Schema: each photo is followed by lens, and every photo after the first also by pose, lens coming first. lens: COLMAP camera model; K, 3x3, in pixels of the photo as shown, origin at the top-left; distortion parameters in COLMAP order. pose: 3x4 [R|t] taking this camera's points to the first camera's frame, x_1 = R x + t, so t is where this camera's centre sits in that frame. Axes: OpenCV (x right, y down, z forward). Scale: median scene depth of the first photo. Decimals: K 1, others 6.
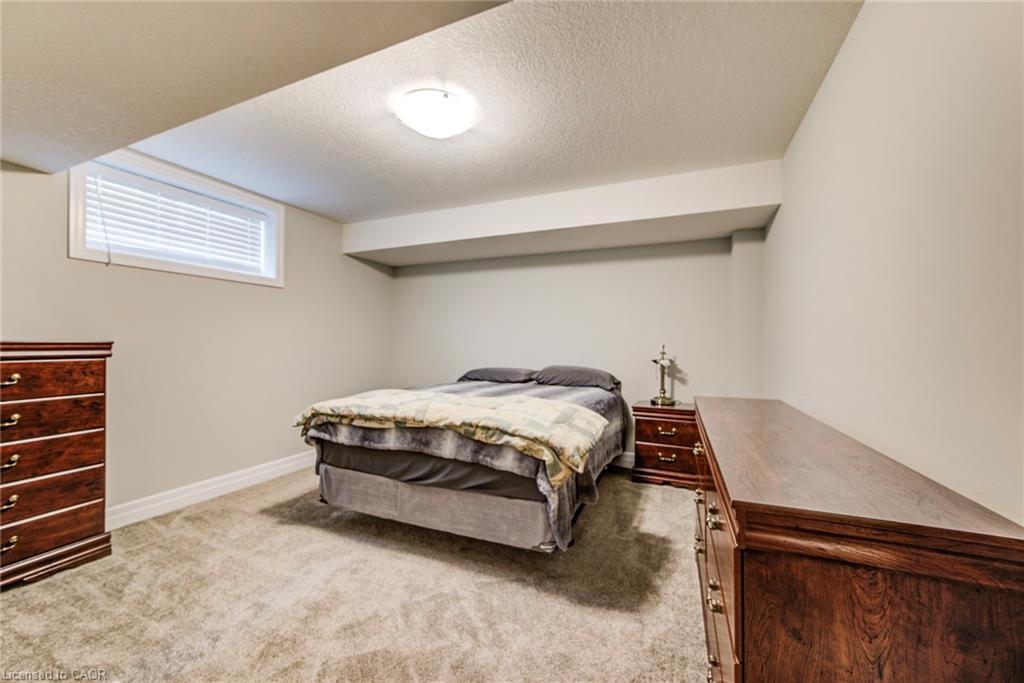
lens RADIAL K [[402.1, 0, 507.6], [0, 402.1, 336.5], [0, 0, 1]] dist [-0.005649, -0.001313]
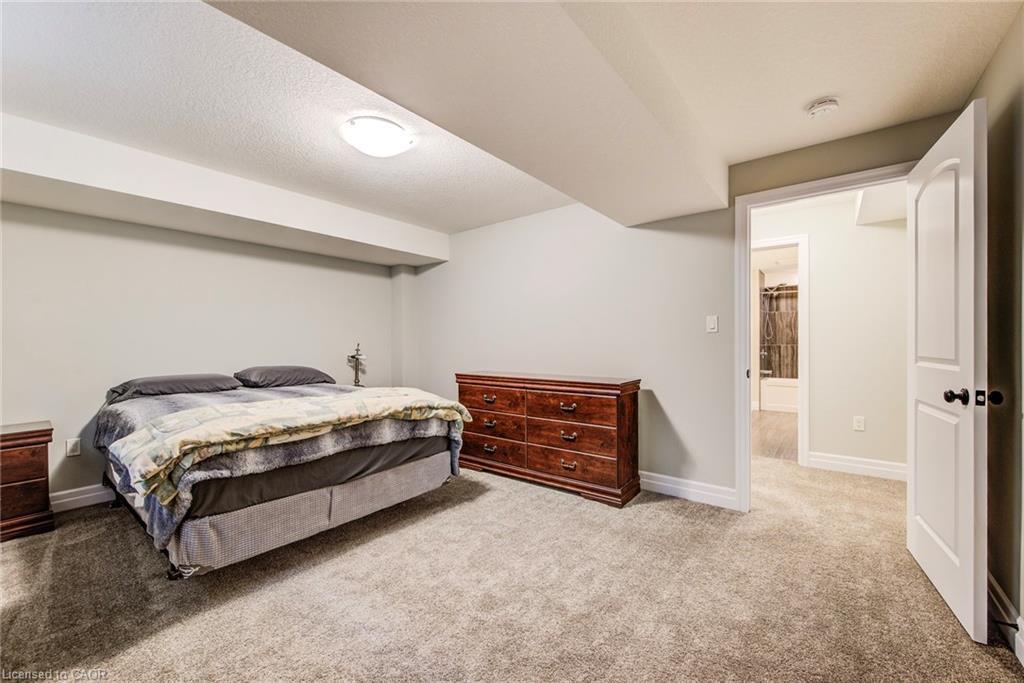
lens RADIAL K [[402.1, 0, 515.3], [0, 402.1, 342.2], [0, 0, 1]] dist [-0.005649, -0.001313]
pose [[0.247922, -0.003014, 0.968775, -1.125255], [-0.015099, 0.999862, 0.006975, 0.001274], [-0.968662, -0.016357, 0.247842, 0.351975]]
